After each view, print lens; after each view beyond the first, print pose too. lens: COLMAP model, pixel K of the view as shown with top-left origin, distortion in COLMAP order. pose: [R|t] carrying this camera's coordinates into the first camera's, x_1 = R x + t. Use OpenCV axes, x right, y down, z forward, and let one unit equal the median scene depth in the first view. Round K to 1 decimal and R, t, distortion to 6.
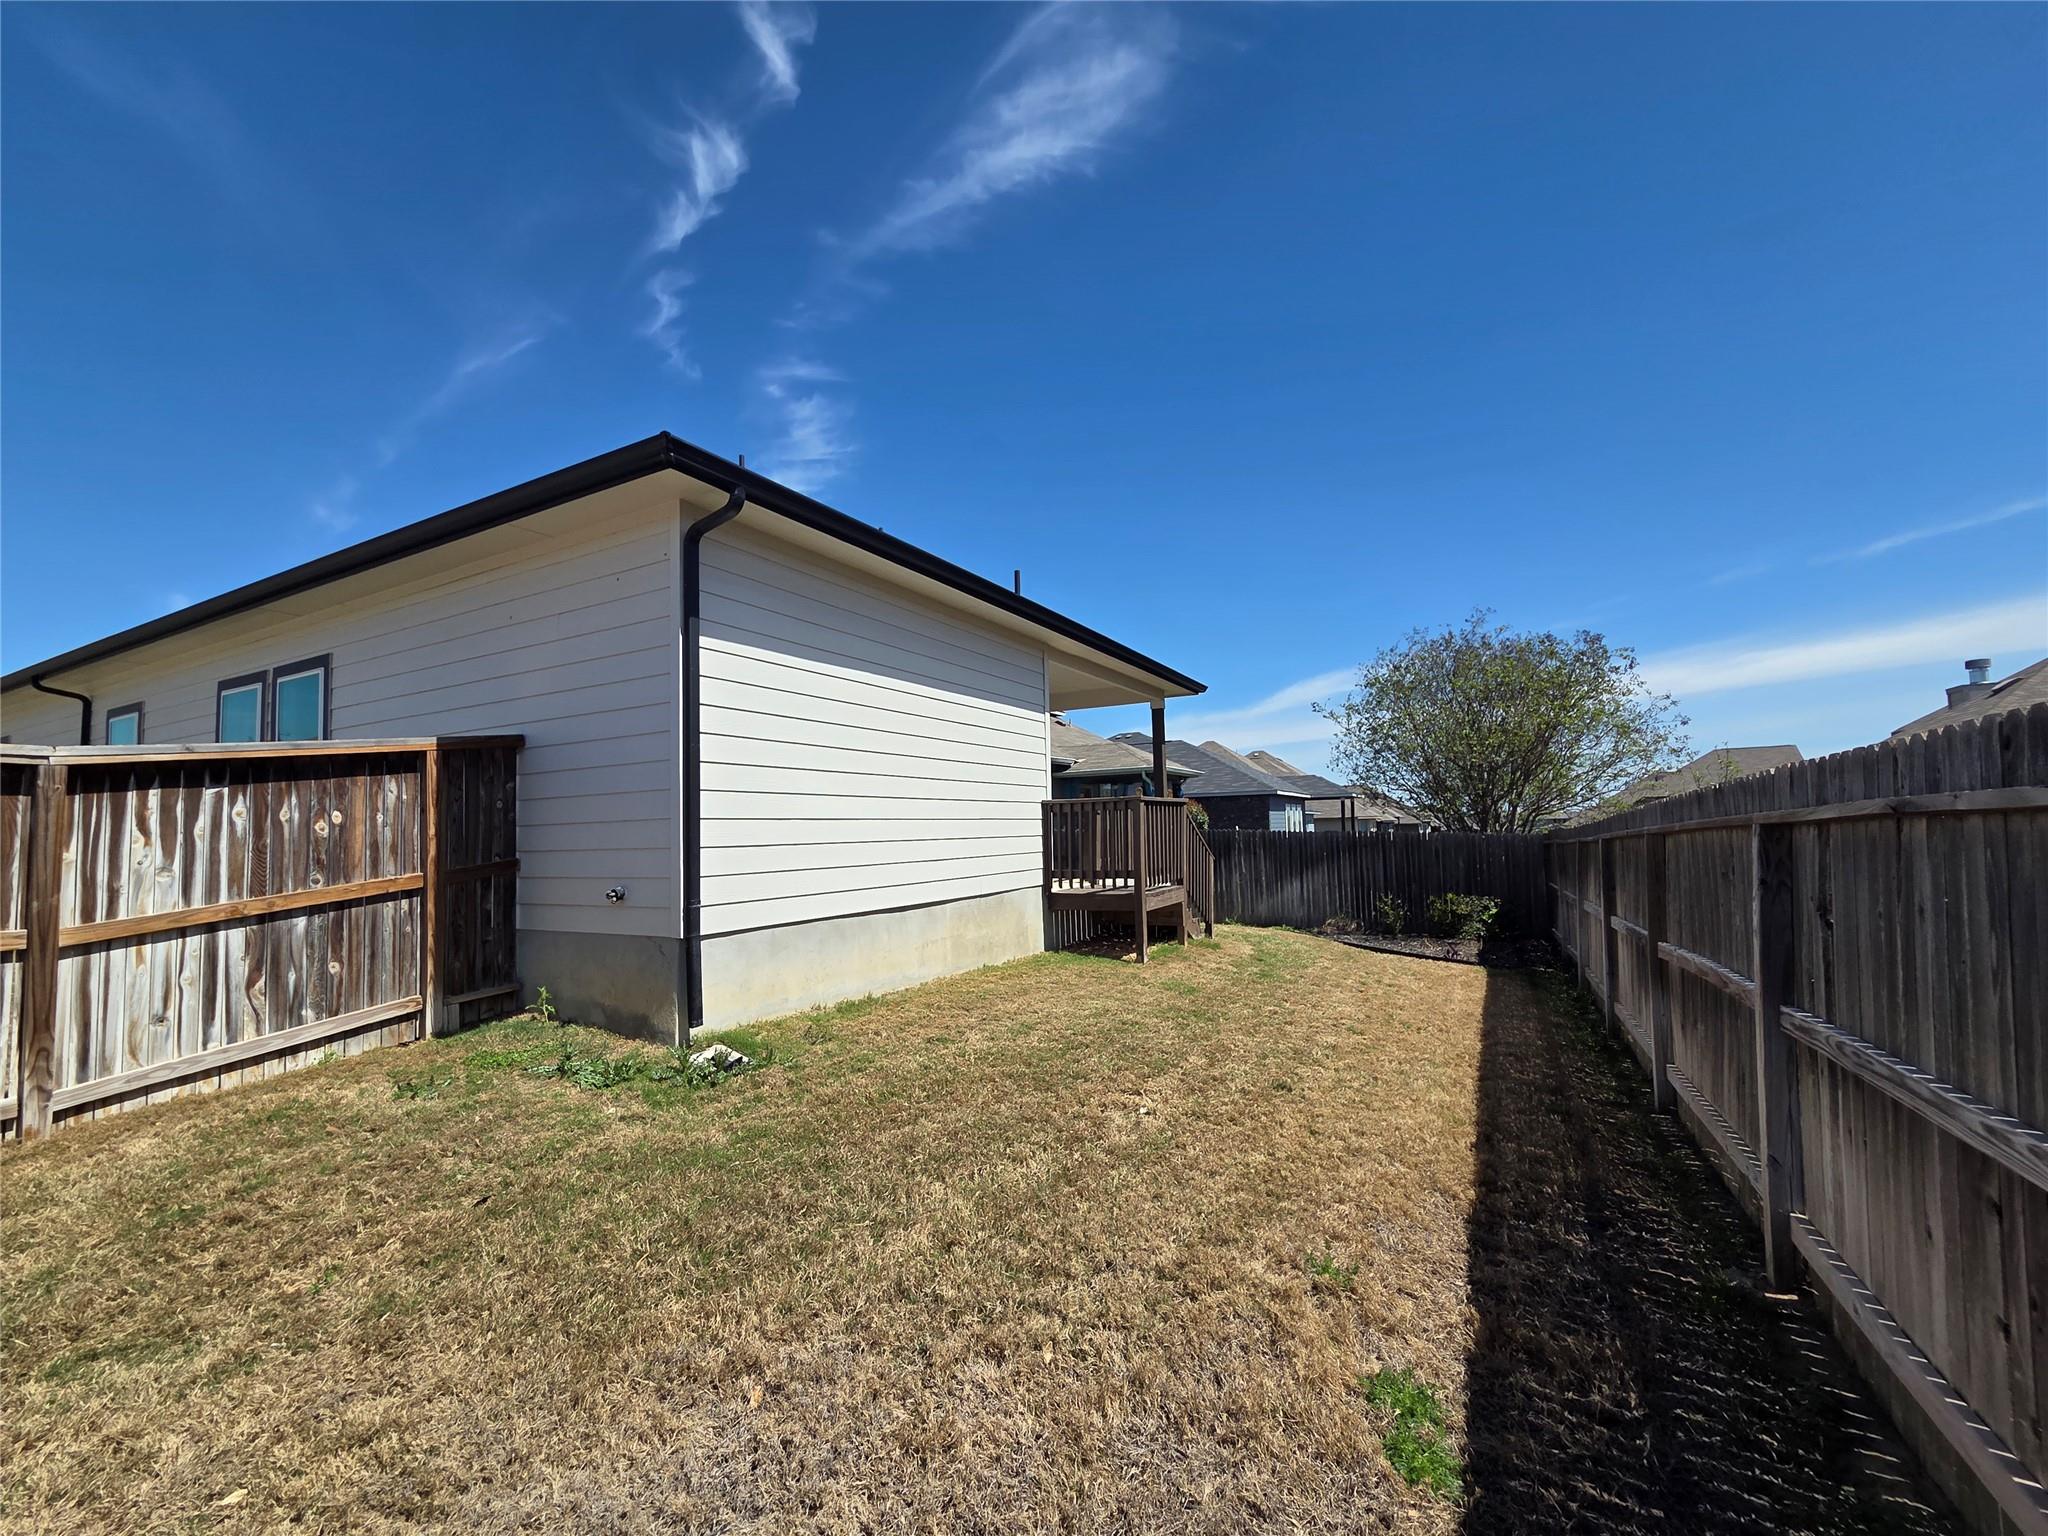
lens RADIAL K [[838.8, 0, 1023.8], [0, 838.8, 777.4], [0, 0, 1]] dist [-0.000540, 0.000574]
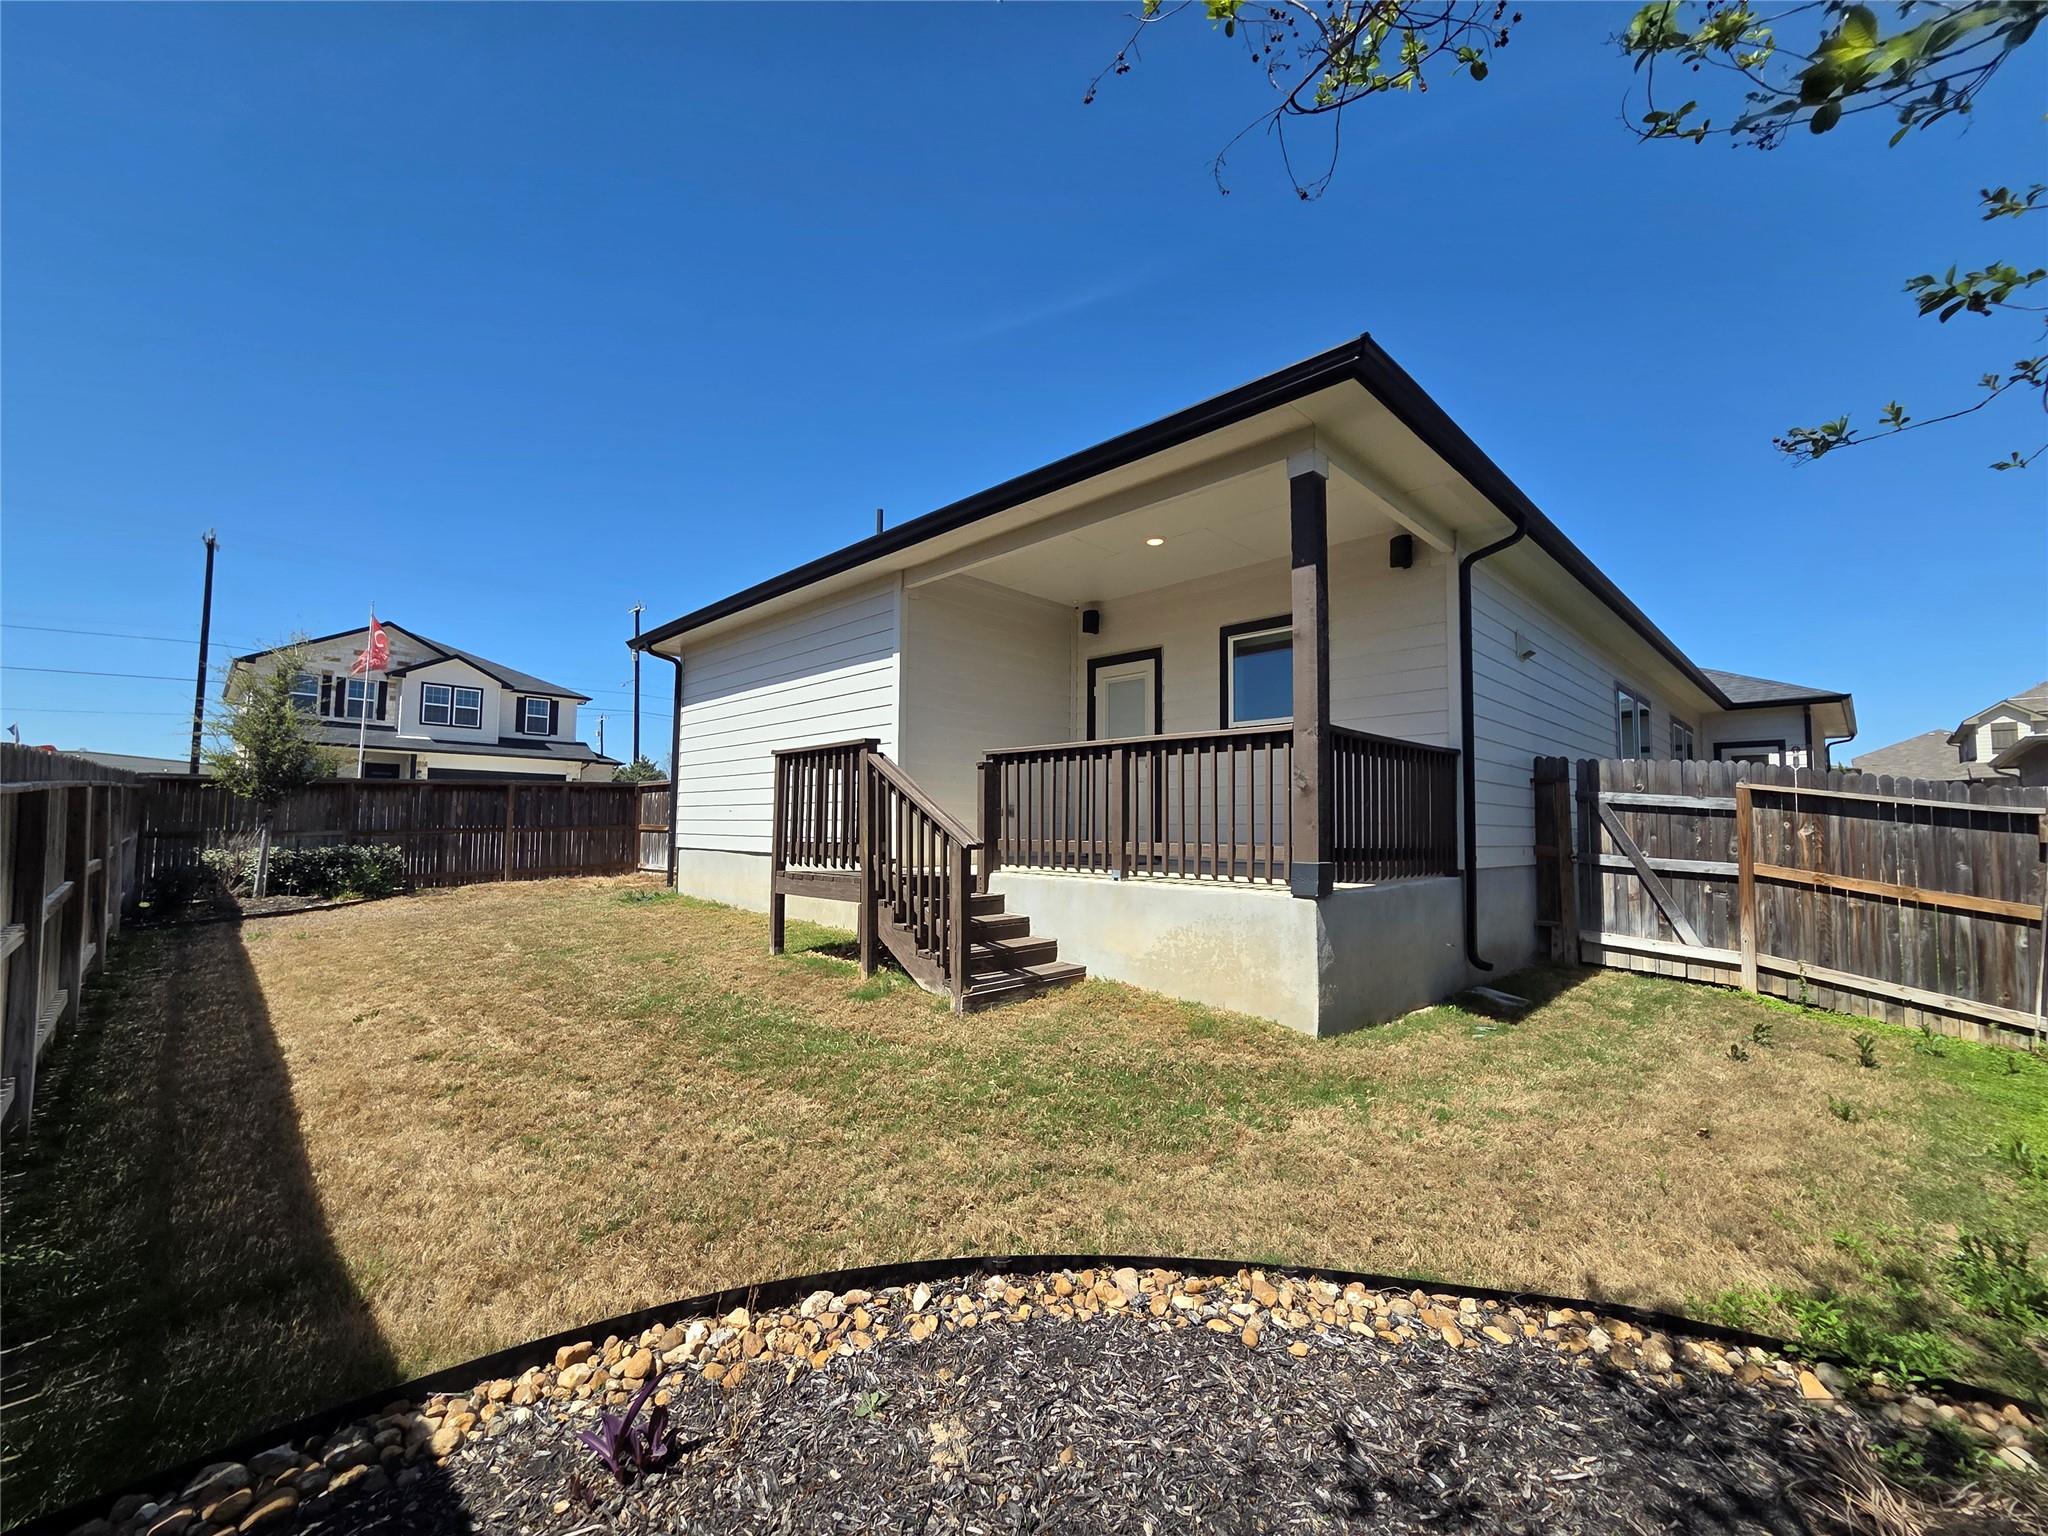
lens RADIAL K [[838.8, 0, 1023.8], [0, 838.8, 777.4], [0, 0, 1]] dist [-0.000540, 0.000574]
pose [[-0.285716, -0.044174, -0.957296, 0.995190], [0.050839, 0.996832, -0.061172, 0.130201], [0.956965, -0.066146, -0.282565, 1.718133]]
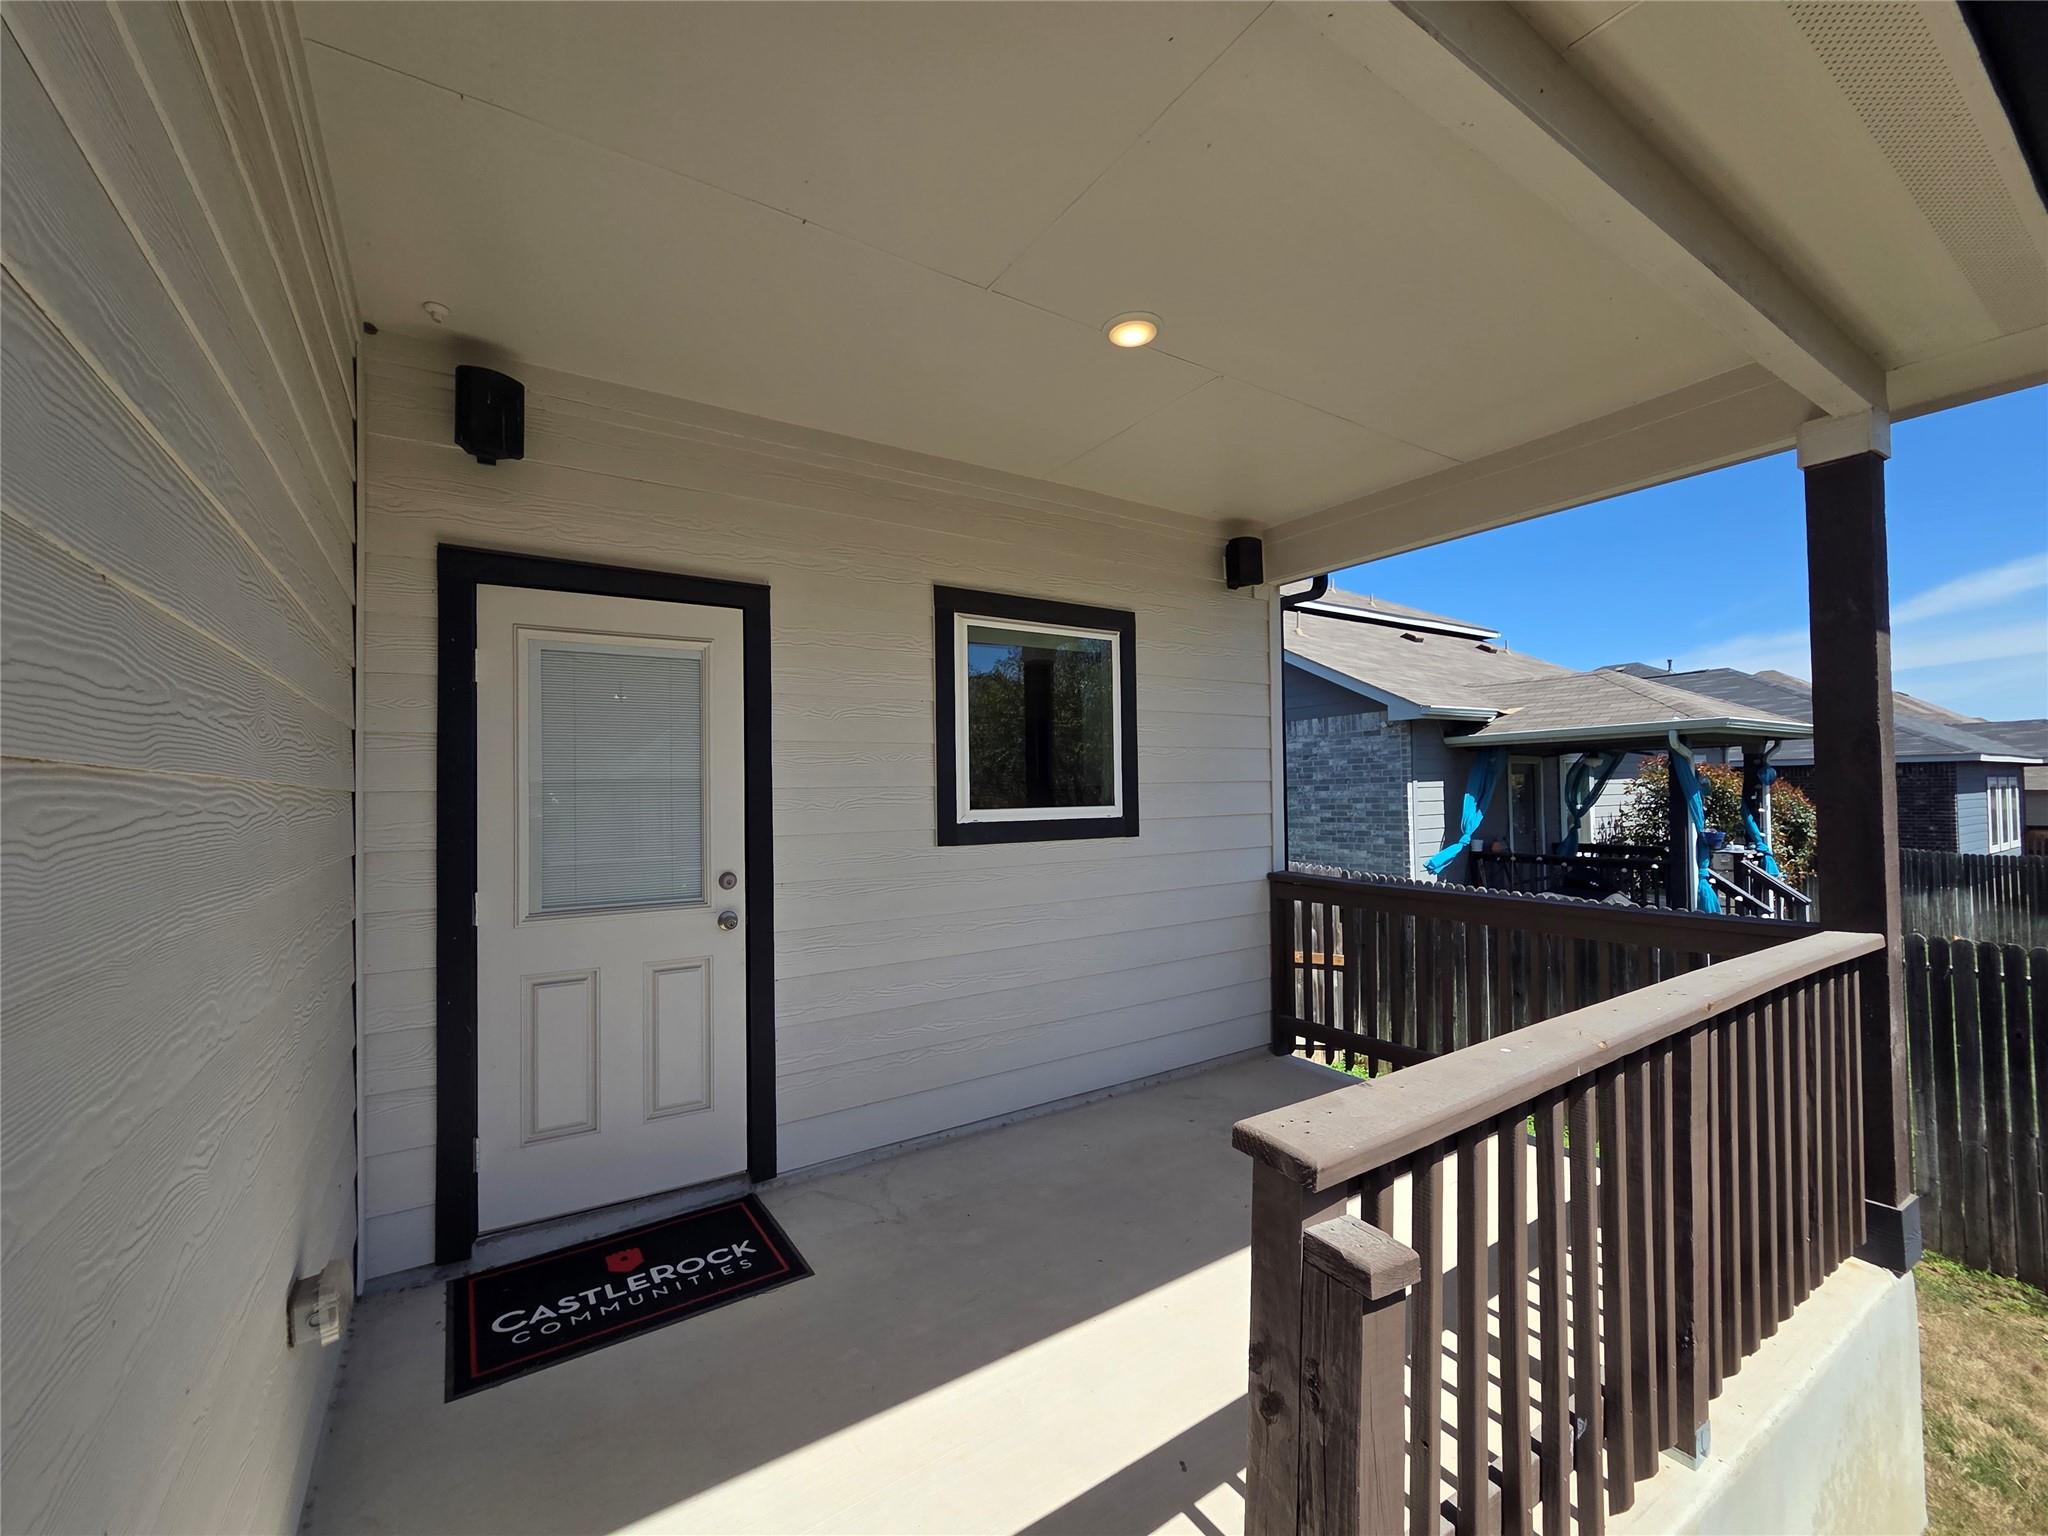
lens RADIAL K [[838.8, 0, 1023.8], [0, 838.8, 777.4], [0, 0, 1]] dist [-0.000540, 0.000574]
pose [[0.886639, -0.001524, -0.462459, 0.130245], [0.025066, 0.998683, 0.044767, -0.033603], [0.461782, -0.051284, 0.885510, 1.264082]]
